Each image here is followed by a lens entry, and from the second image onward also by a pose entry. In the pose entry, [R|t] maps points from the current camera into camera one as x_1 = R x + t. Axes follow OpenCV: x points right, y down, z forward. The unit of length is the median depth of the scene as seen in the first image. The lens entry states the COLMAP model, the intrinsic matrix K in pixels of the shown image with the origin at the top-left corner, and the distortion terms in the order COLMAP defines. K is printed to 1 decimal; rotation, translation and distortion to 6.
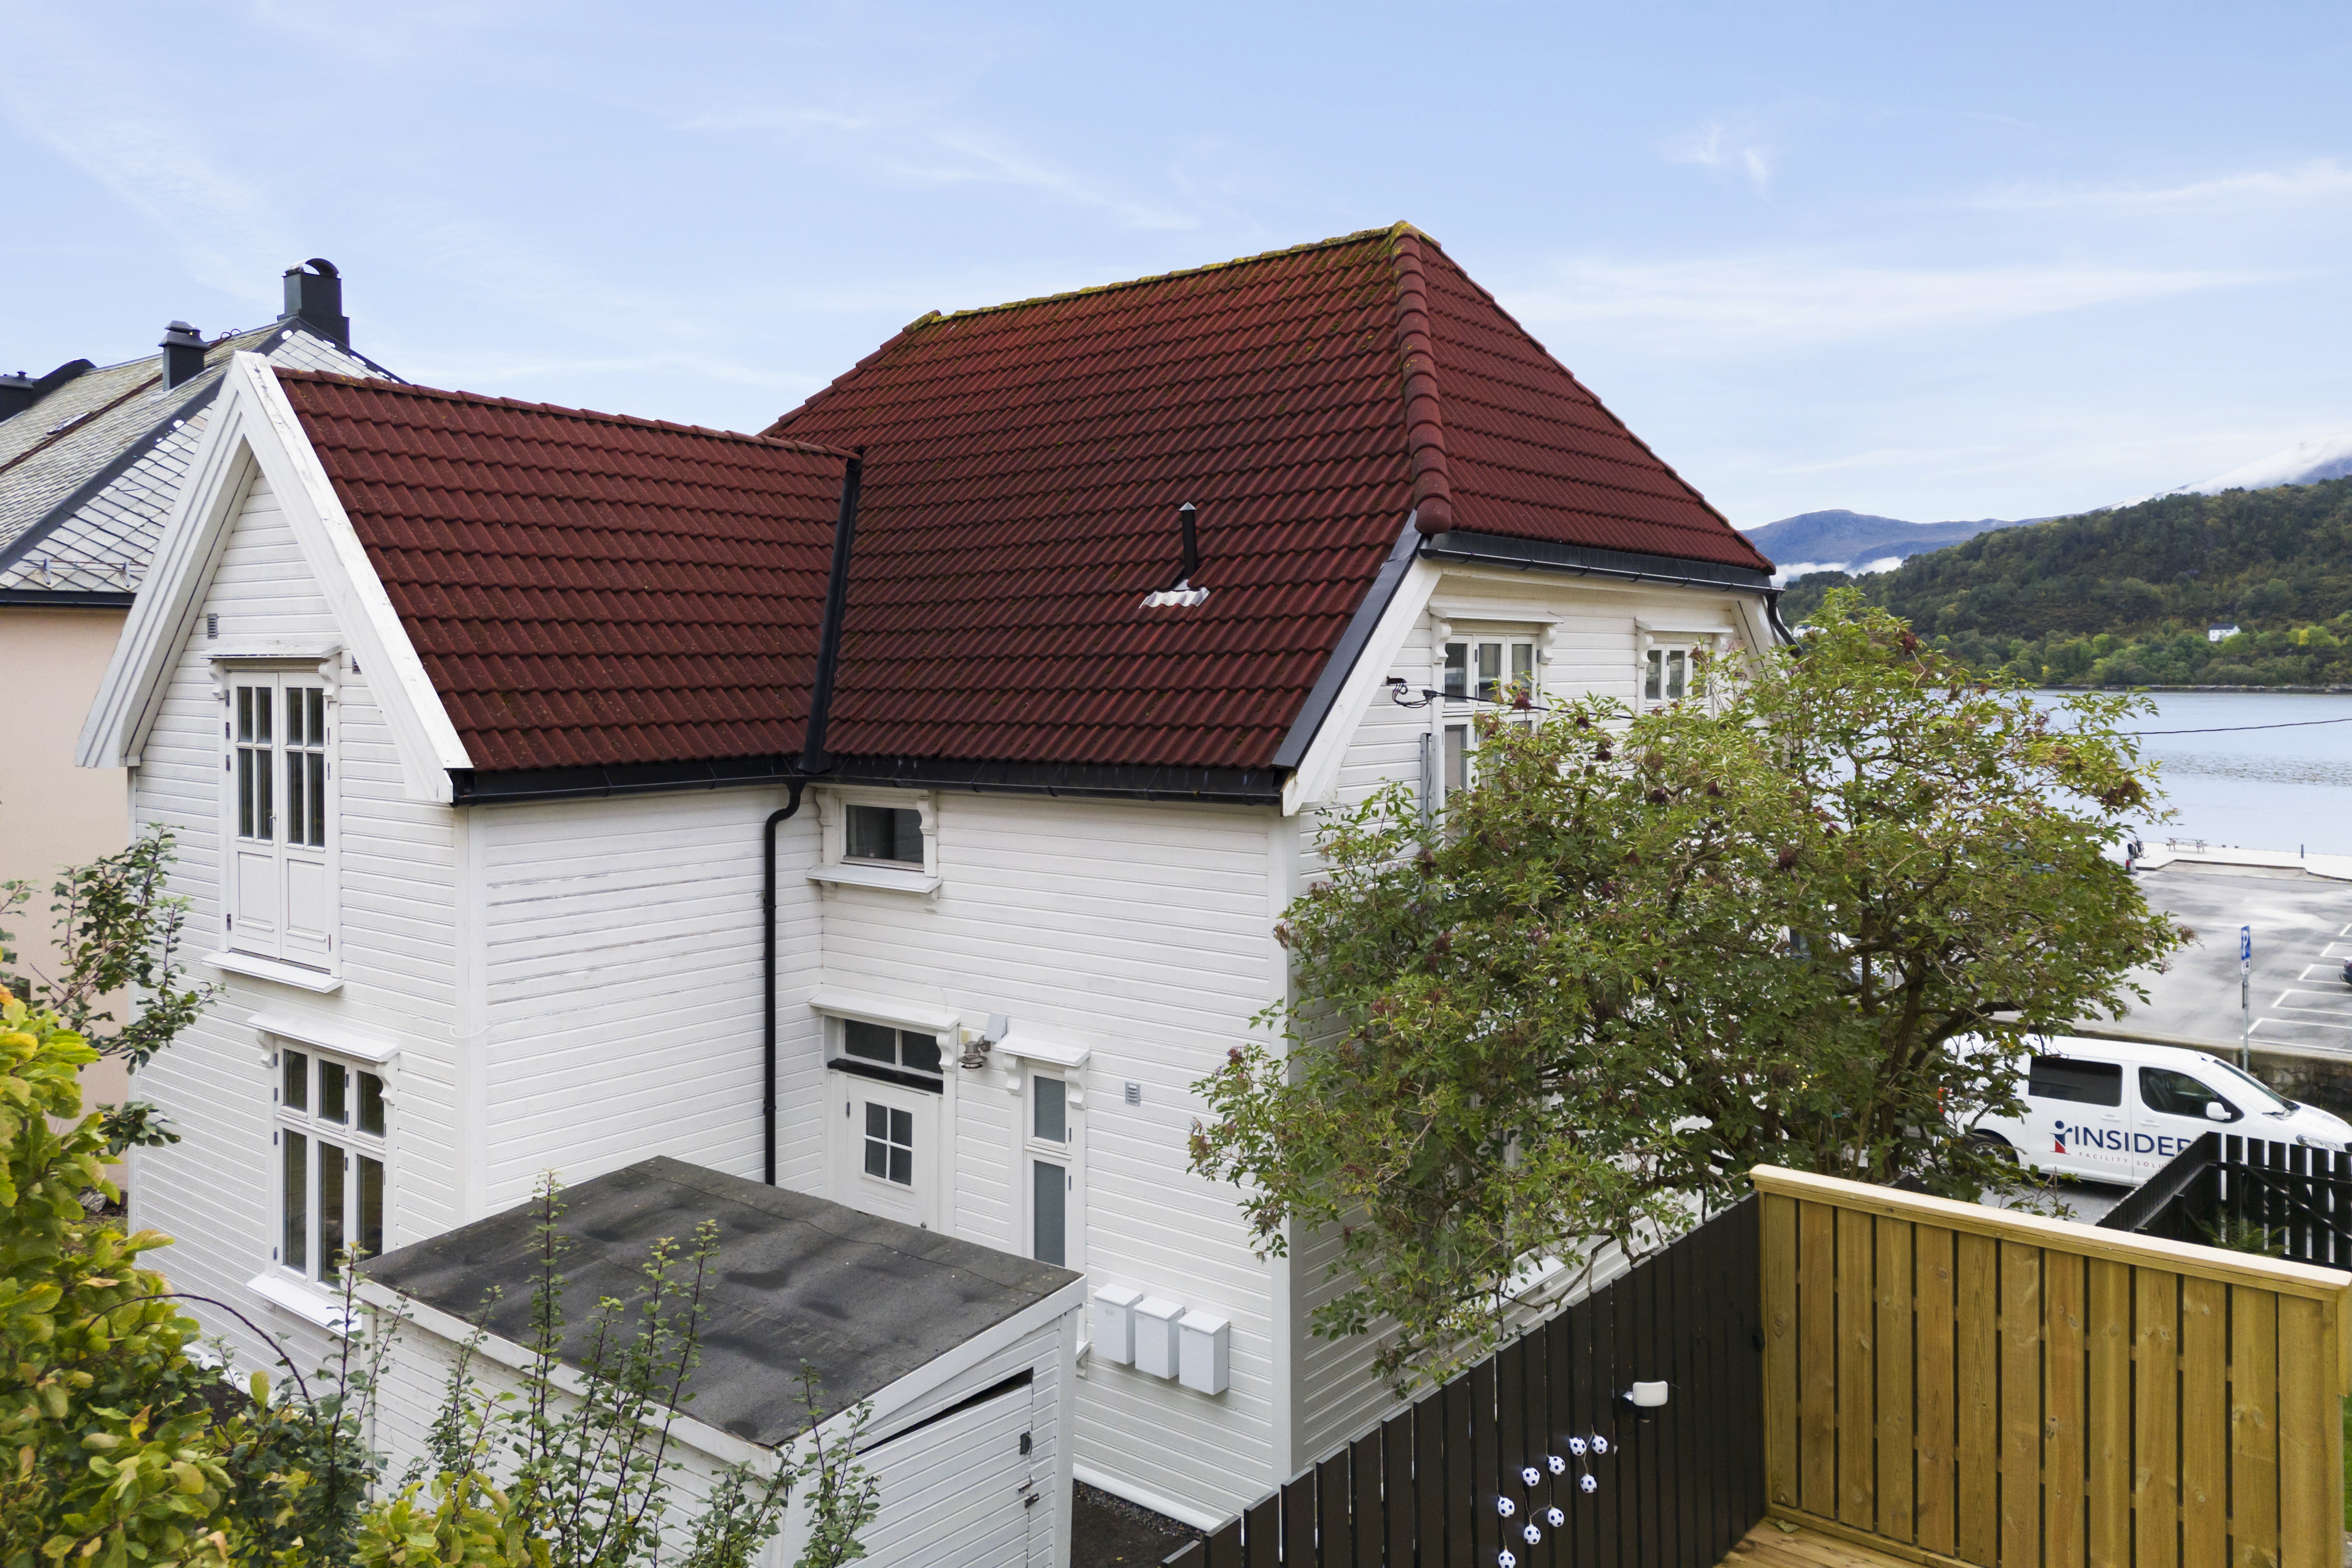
lens RADIAL K [[1789.6, 0, 1168.2], [0, 1789.6, 777.8], [0, 0, 1]] dist [0.045746, -0.002417]
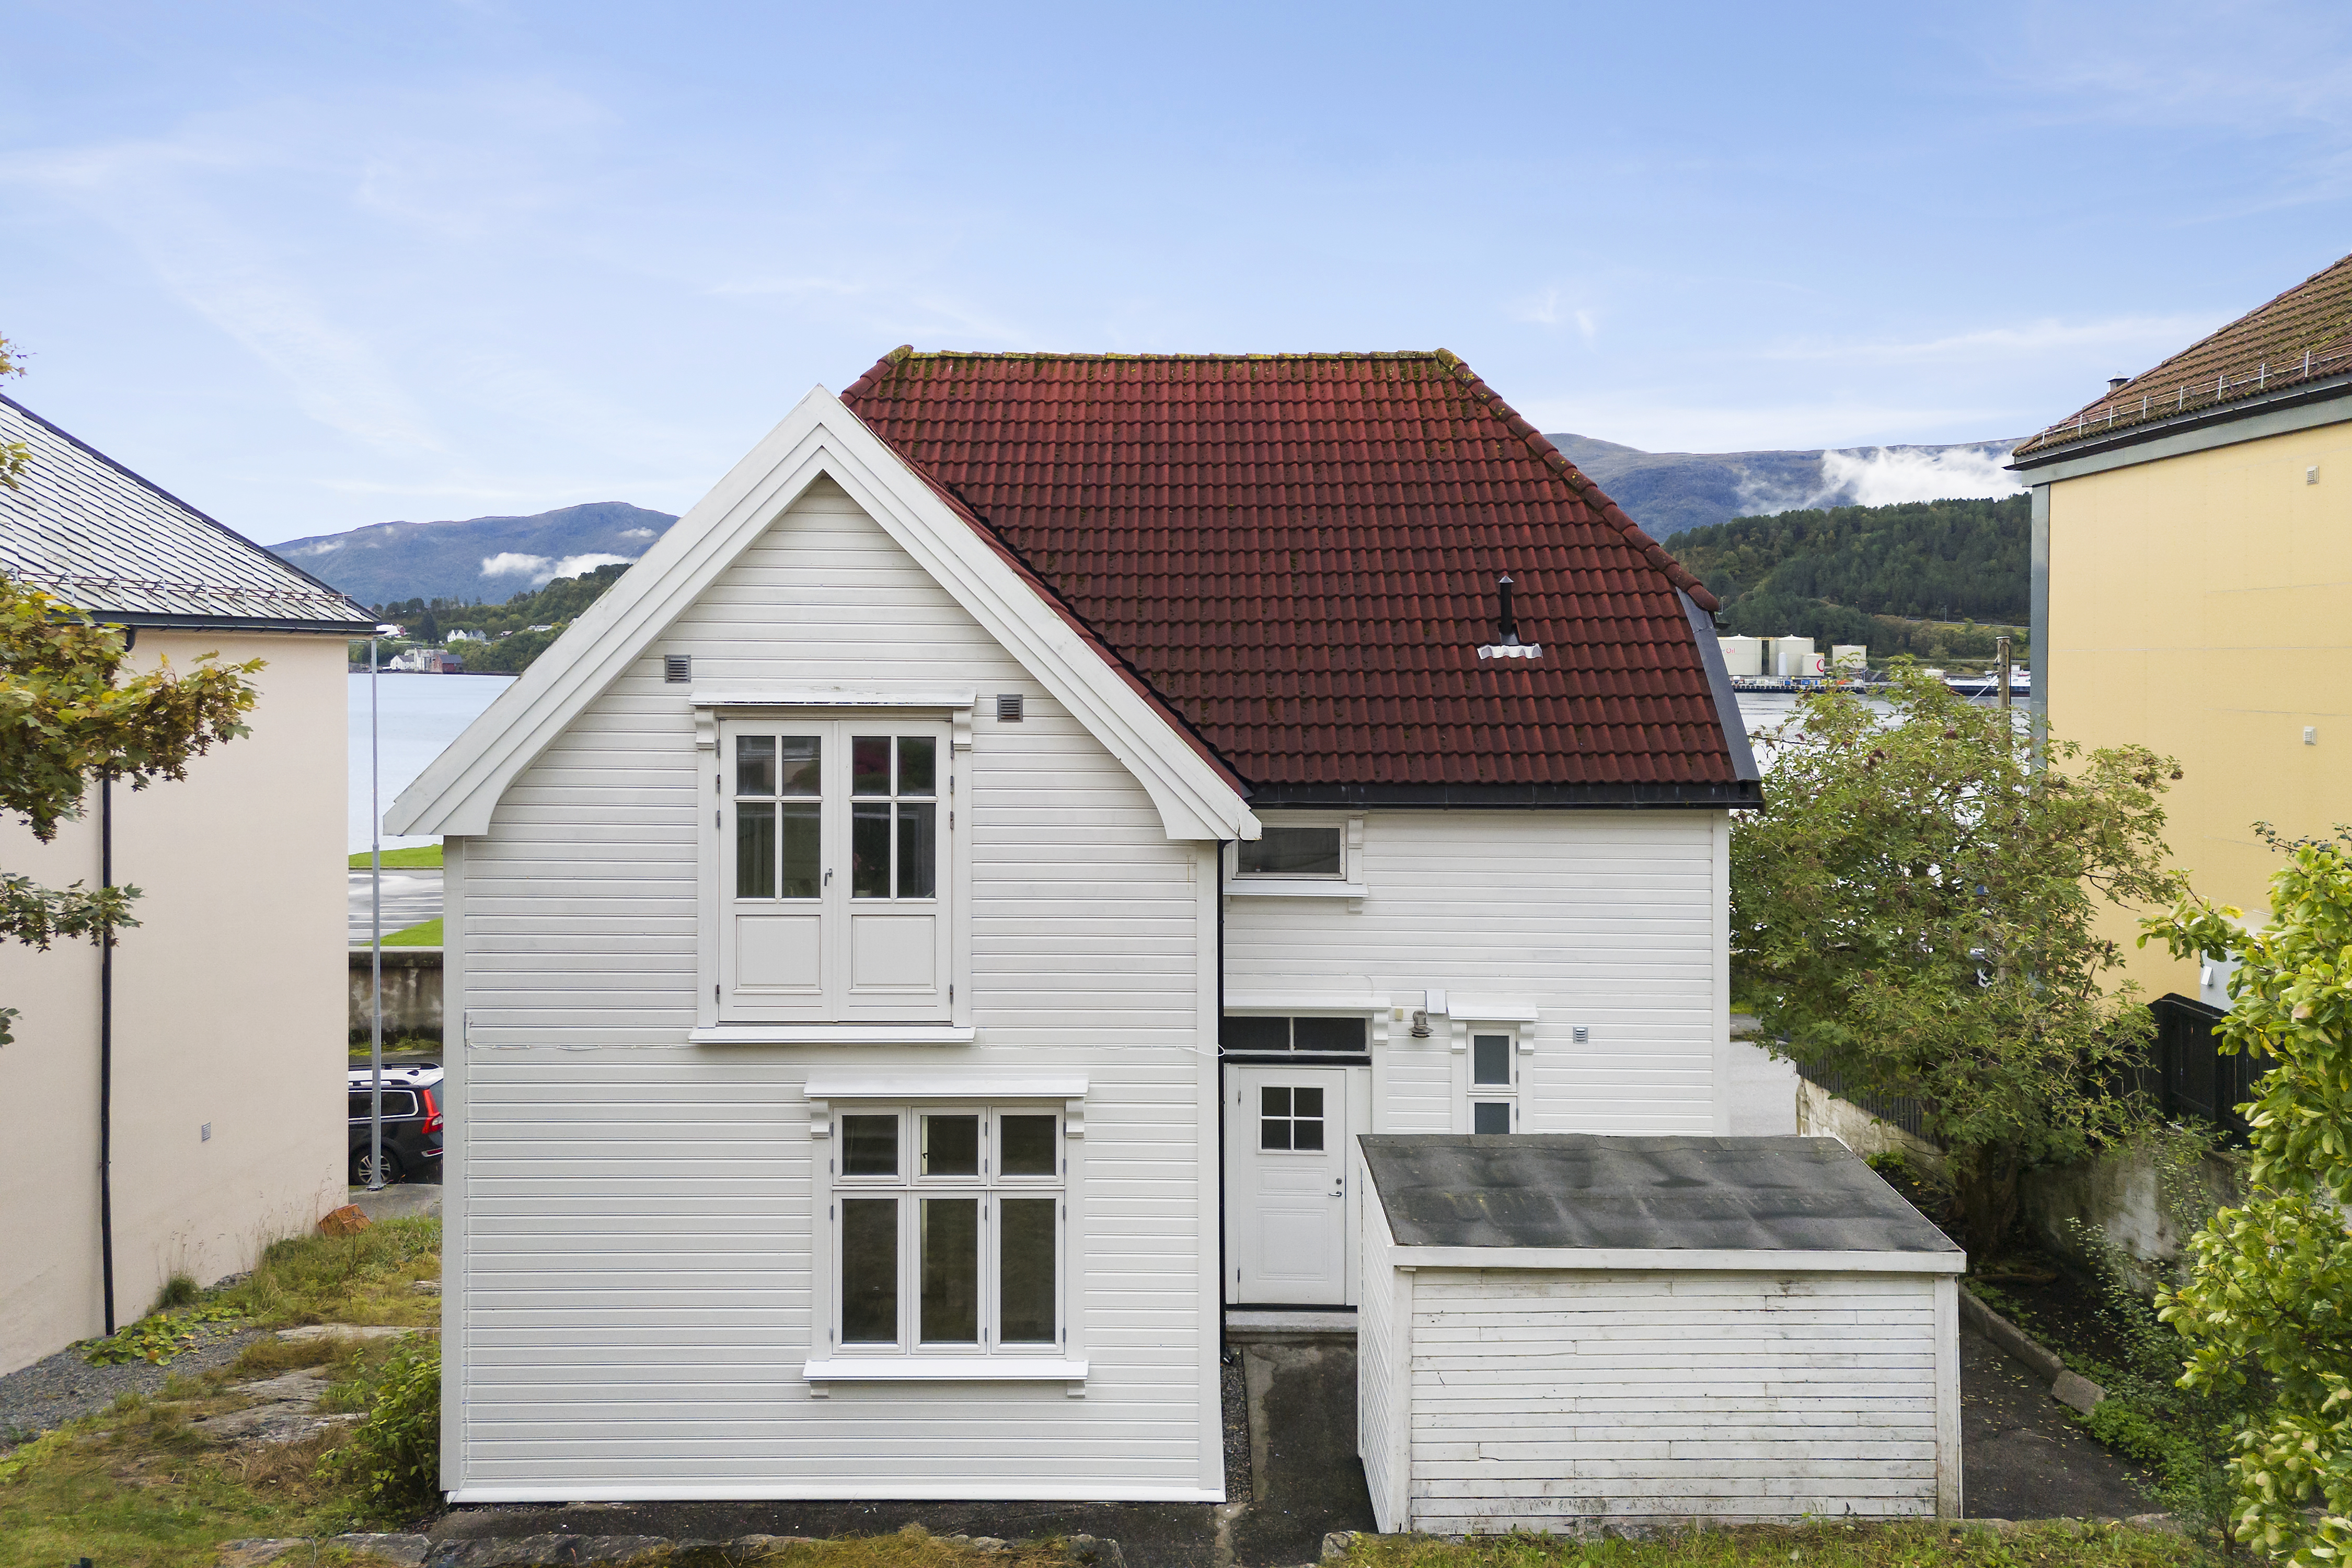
lens RADIAL K [[1789.6, 0, 1254.7], [0, 1789.6, 777.6], [0, 0, 1]] dist [0.045746, -0.002417]
pose [[0.764509, -0.035742, 0.643621, -0.796887], [0.032083, 0.999334, 0.017387, -0.032069], [-0.643814, 0.007357, 0.765147, 0.114549]]
